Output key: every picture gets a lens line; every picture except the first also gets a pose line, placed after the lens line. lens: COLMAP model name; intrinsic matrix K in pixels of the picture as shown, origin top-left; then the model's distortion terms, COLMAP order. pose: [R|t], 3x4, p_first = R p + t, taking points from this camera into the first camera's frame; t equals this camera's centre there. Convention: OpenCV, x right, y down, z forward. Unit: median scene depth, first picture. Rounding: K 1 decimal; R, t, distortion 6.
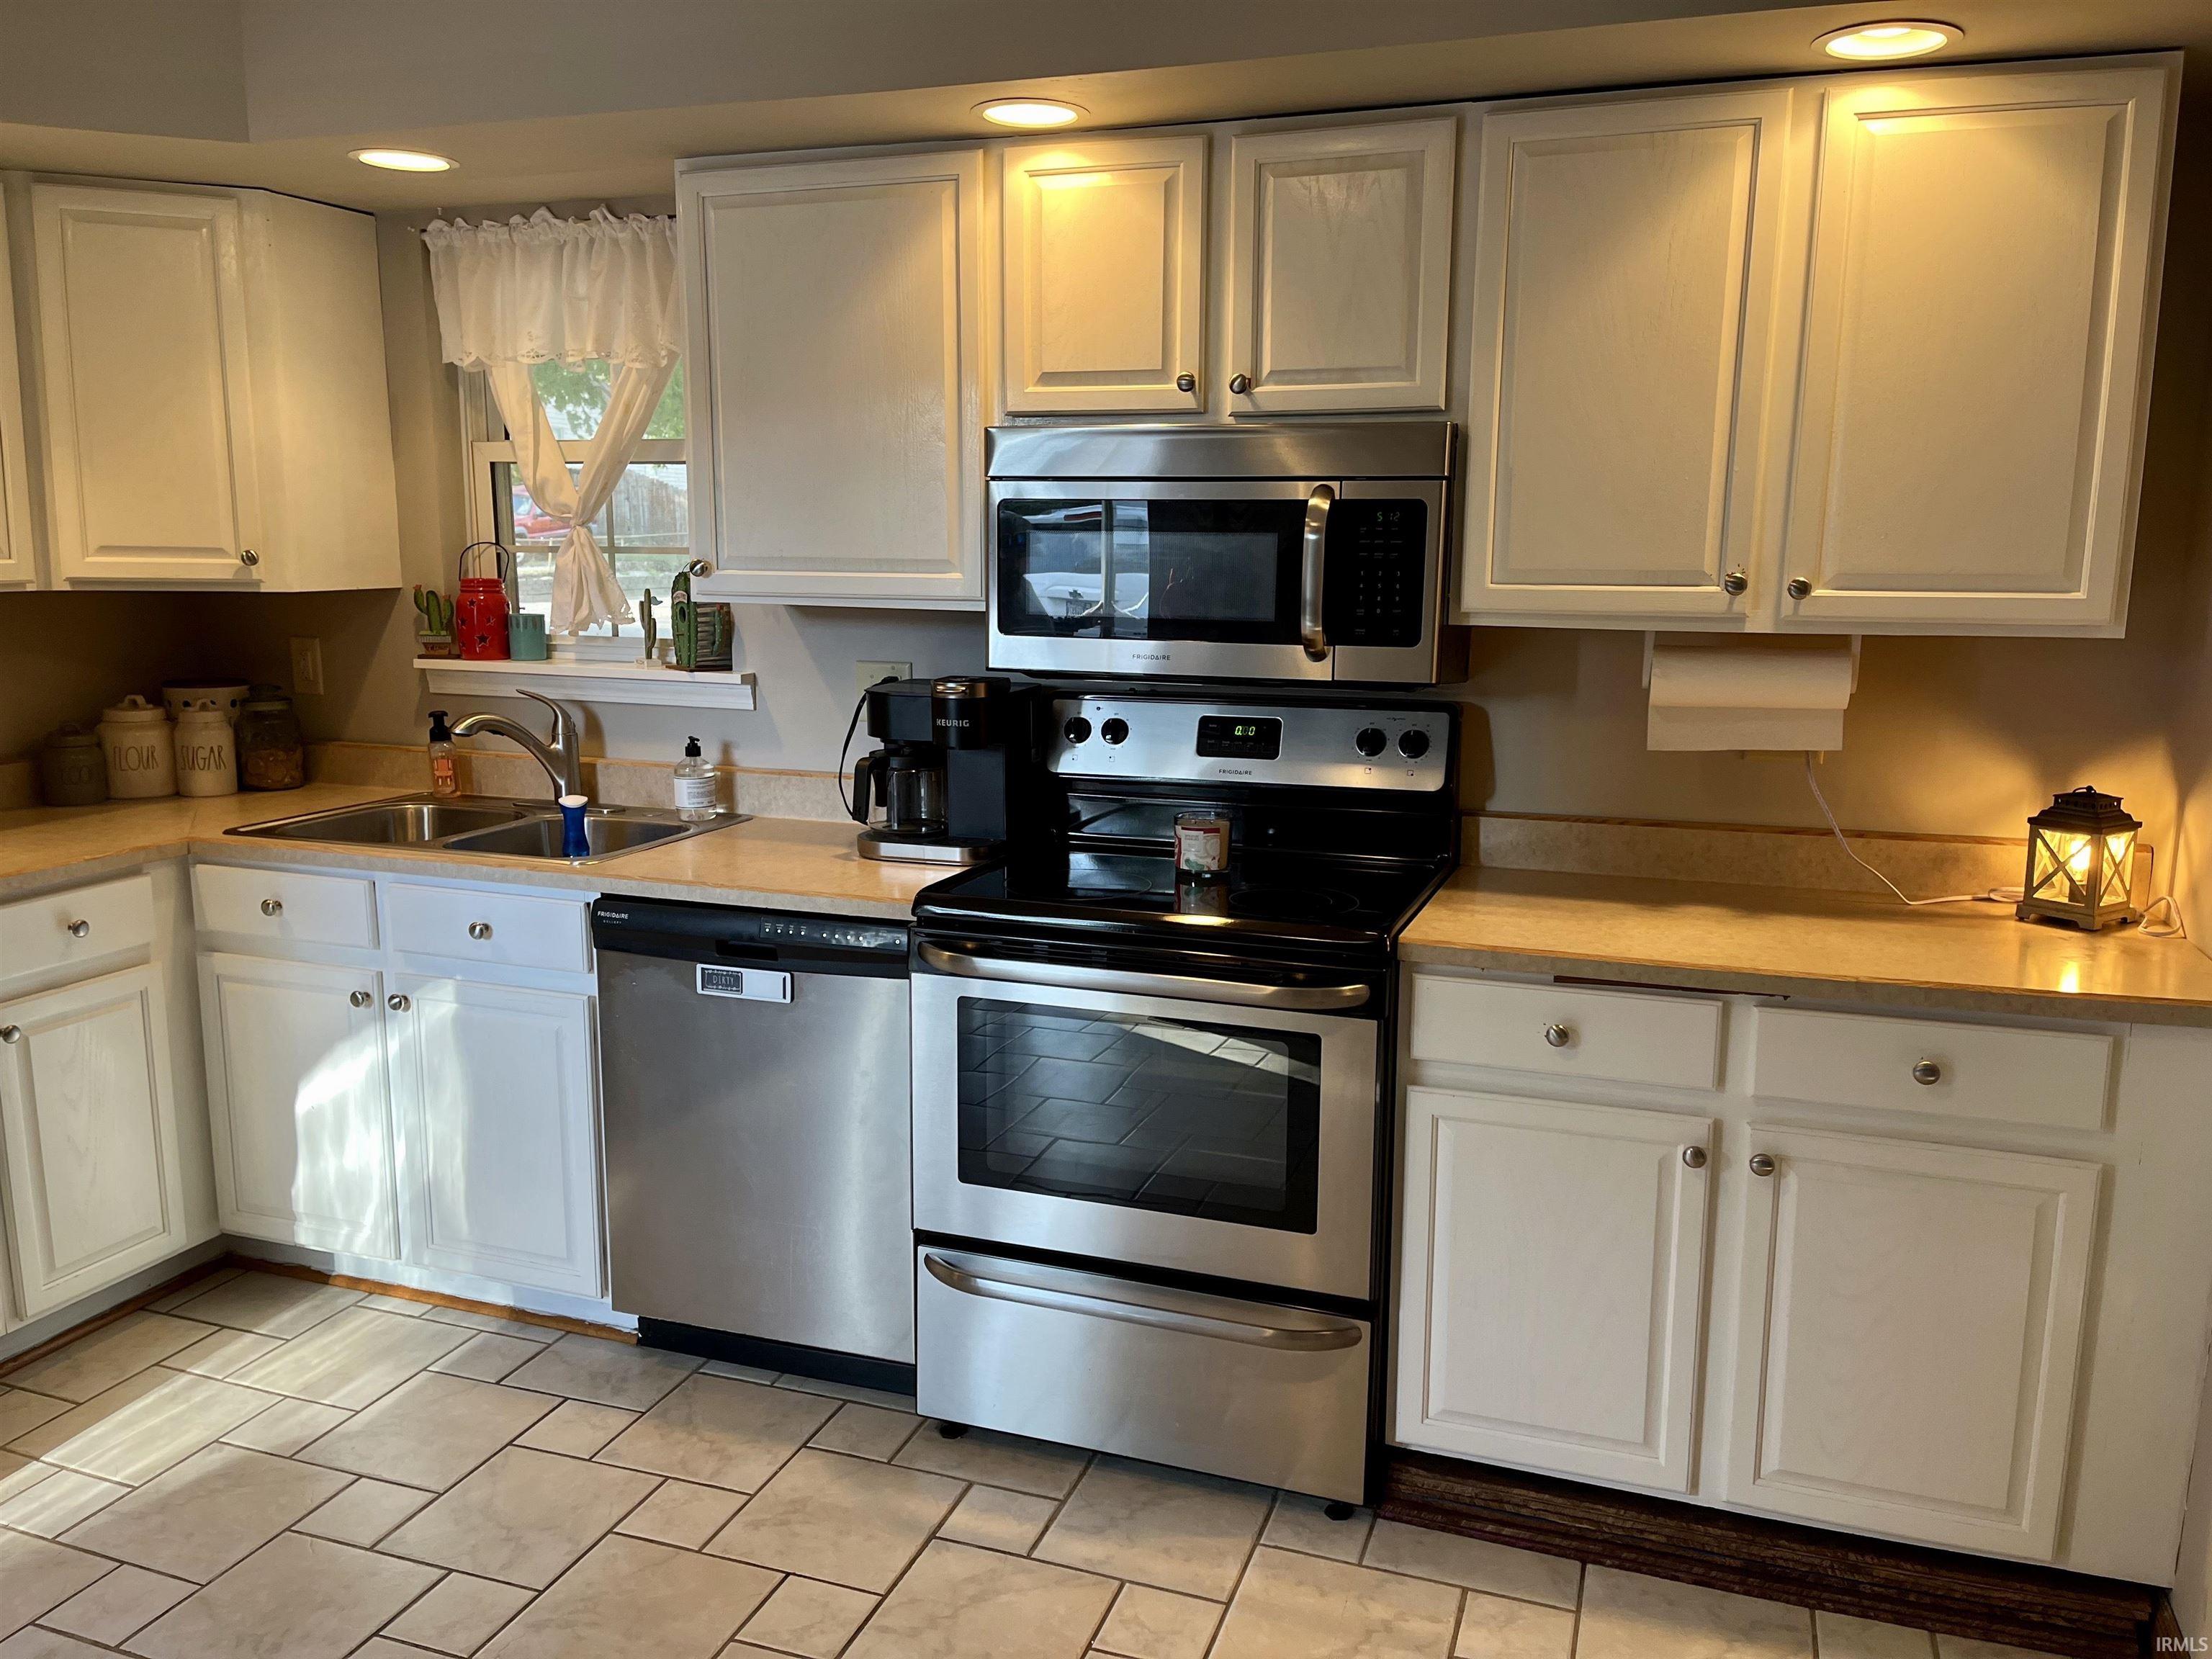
lens RADIAL K [[1649.0, 0, 1109.8], [0, 1649.0, 833.6], [0, 0, 1]] dist [-0.000976, -0.025216]
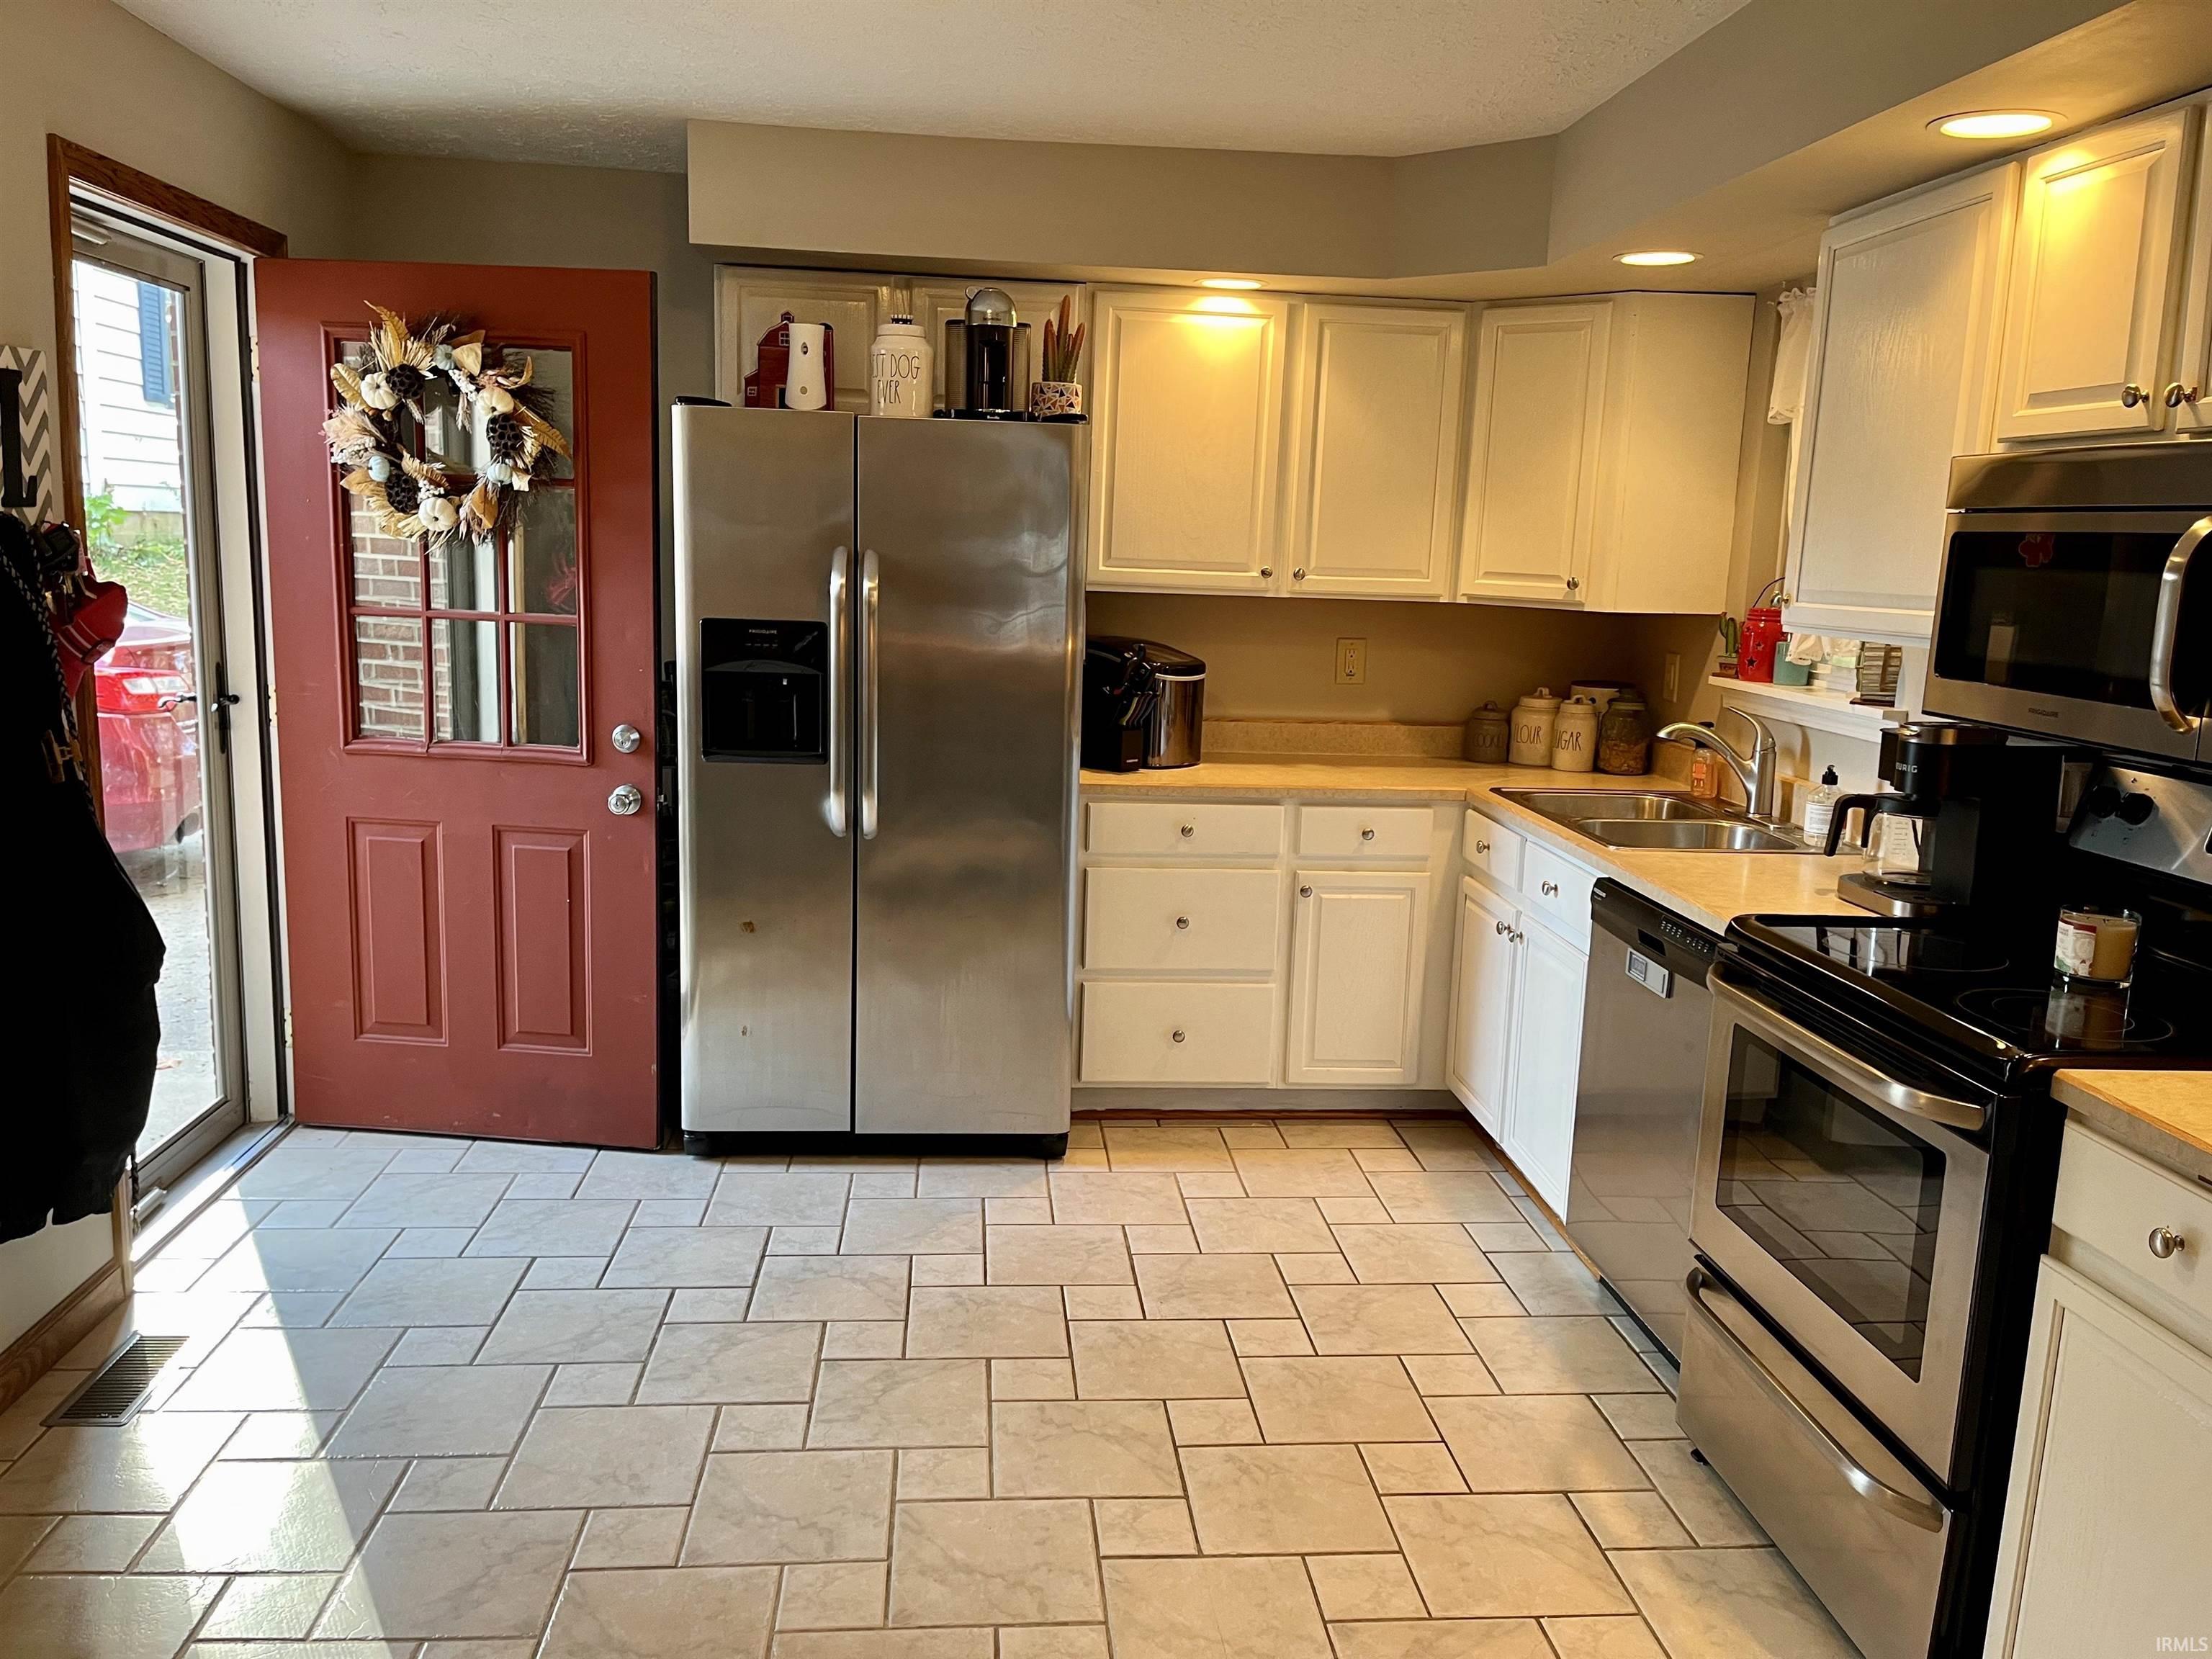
lens RADIAL K [[1649.0, 0, 1099.0], [0, 1649.0, 826.6], [0, 0, 1]] dist [-0.000976, -0.025216]
pose [[0.392557, 0.153803, -0.906776, 0.544297], [-0.182958, 0.979273, 0.086894, -0.029086], [0.901346, 0.131791, 0.412560, 0.180419]]
